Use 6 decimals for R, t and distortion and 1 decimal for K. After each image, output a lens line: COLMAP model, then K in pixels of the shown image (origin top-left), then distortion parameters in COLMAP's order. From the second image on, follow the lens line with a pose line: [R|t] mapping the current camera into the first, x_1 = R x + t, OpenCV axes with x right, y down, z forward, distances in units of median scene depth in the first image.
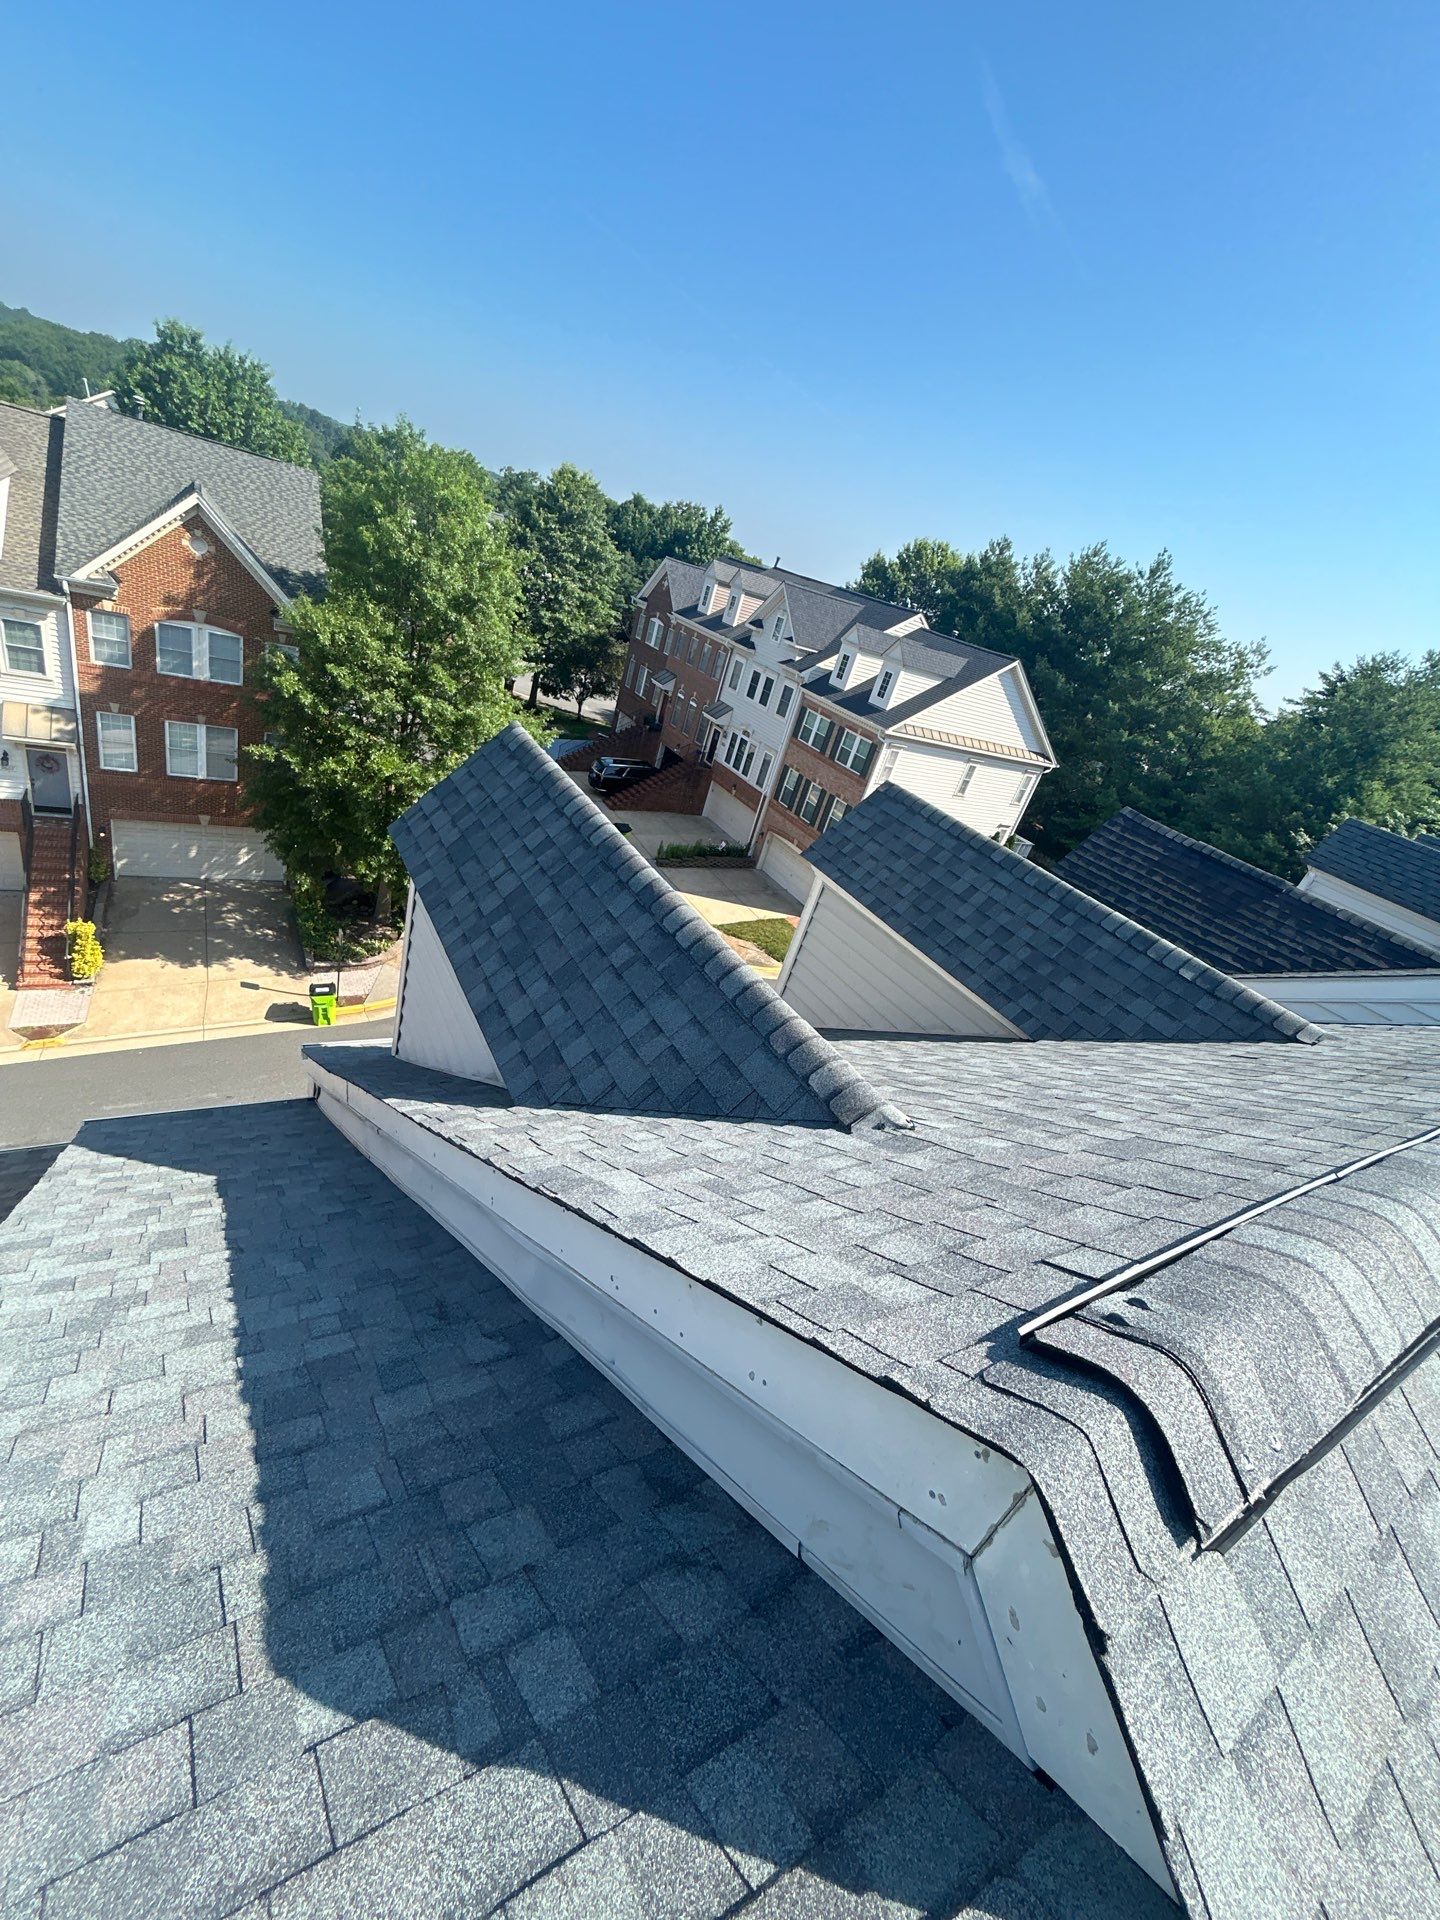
lens RADIAL K [[771.7, 0, 729.6], [0, 771.7, 954.4], [0, 0, 1]] dist [-0.005490, 0.002968]
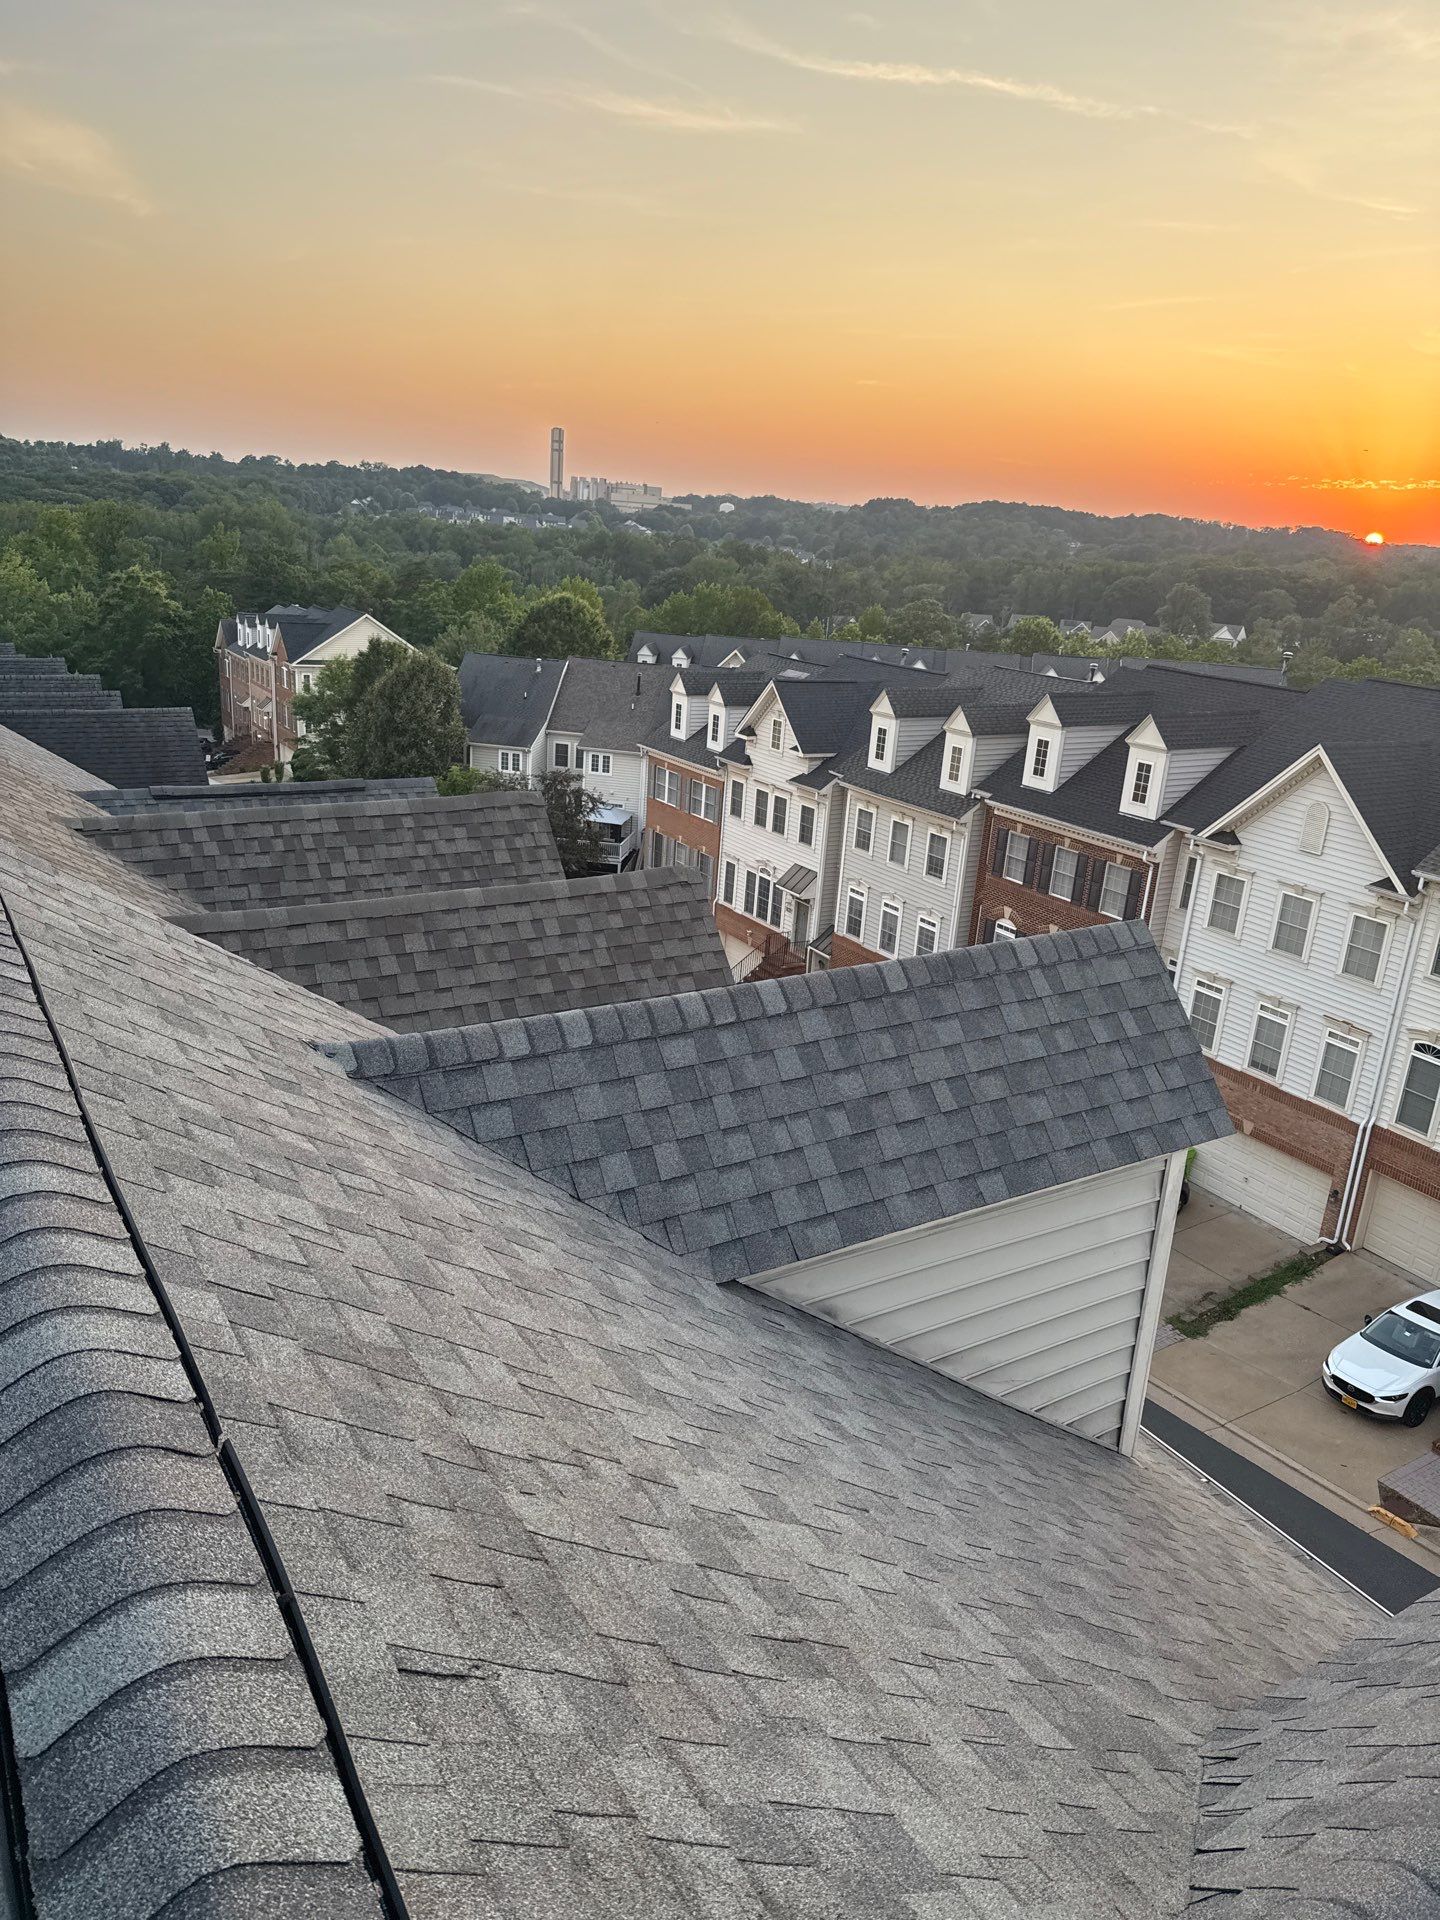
lens RADIAL K [[1336.3, 0, 719.6], [0, 1336.3, 960.9], [0, 0, 1]] dist [0.066294, -0.061024]
pose [[0.045788, 0.038258, -0.998218, 0.135545], [-0.506754, 0.862035, 0.009794, -0.010662], [0.860874, 0.505402, 0.058858, 0.085645]]
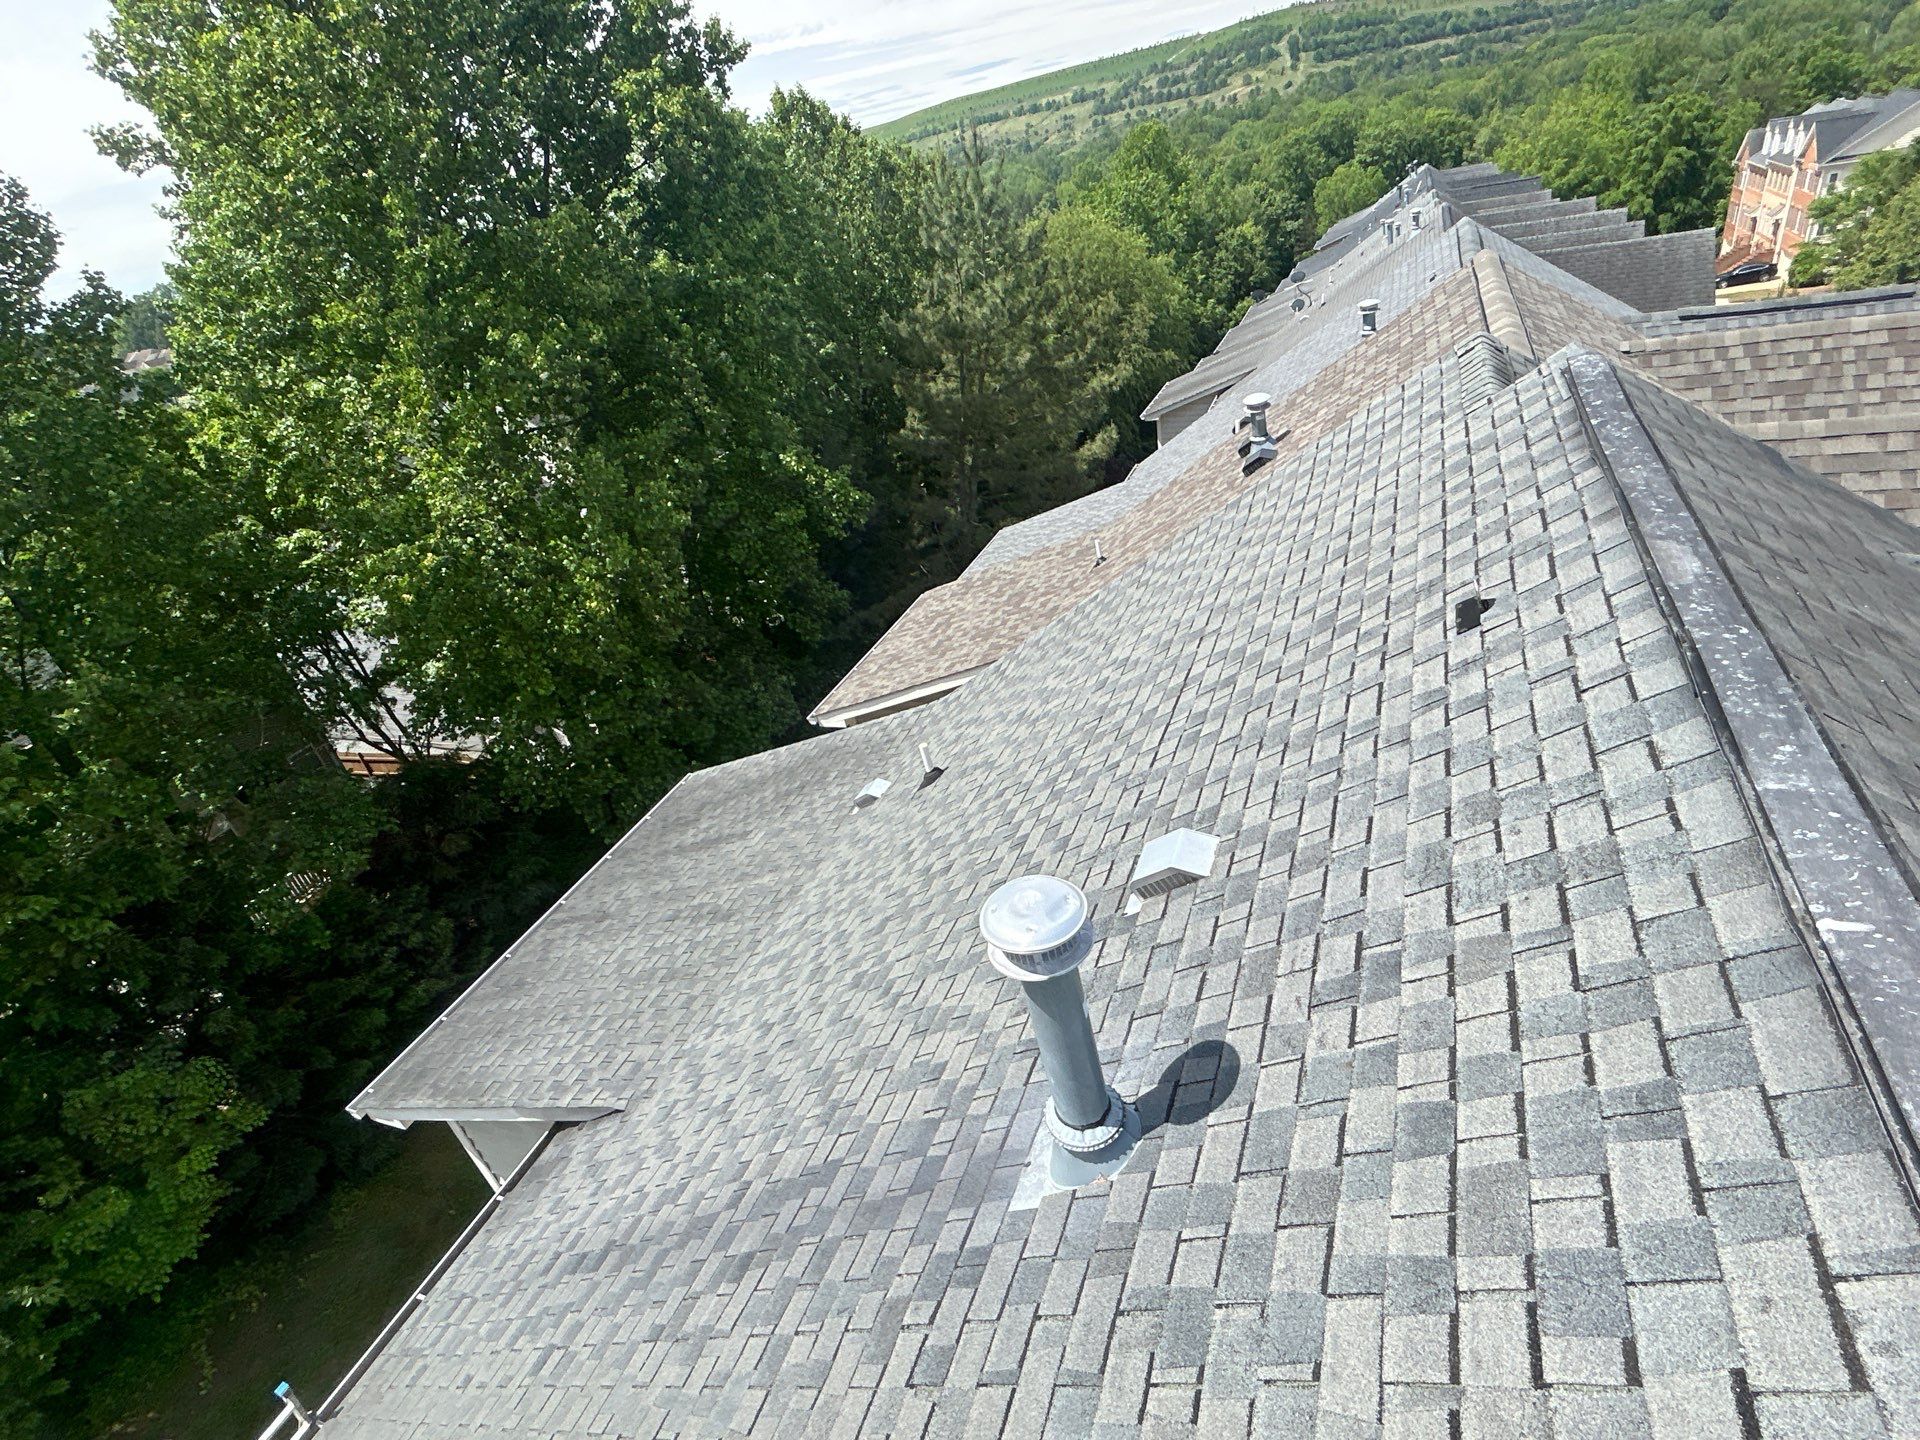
lens RADIAL K [[961.3, 0, 958.7], [0, 961.3, 715.9], [0, 0, 1]] dist [-0.009976, 0.005813]
pose [[-0.799416, 0.179562, -0.573316, 0.152731], [-0.311260, 0.692438, 0.650882, -0.007239], [0.513860, 0.698776, -0.497655, 0.076484]]
